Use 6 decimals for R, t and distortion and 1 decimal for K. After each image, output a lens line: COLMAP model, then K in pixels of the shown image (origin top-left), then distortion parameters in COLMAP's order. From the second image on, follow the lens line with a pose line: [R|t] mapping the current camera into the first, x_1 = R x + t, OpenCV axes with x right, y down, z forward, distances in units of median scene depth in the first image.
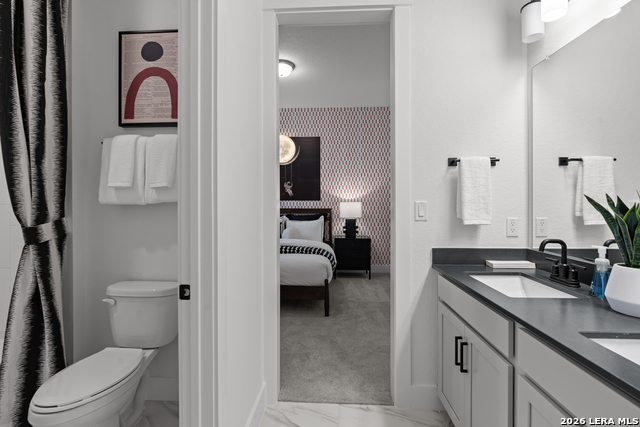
lens RADIAL K [[298.2, 0, 319.9], [0, 298.2, 207.3], [0, 0, 1]] dist [-0.000099, -0.000085]
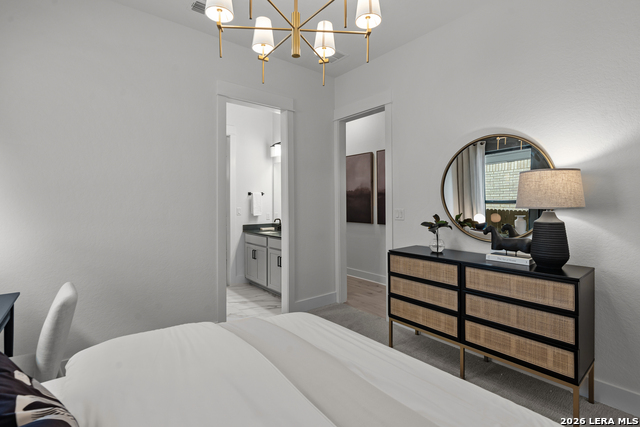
lens RADIAL K [[298.2, 0, 321.3], [0, 298.2, 208.5], [0, 0, 1]] dist [-0.000099, -0.000085]
pose [[0.741479, -0.002622, 0.670971, -0.951874], [0.000031, 0.999992, 0.003874, -0.022281], [-0.670976, -0.002852, 0.741474, -1.555164]]
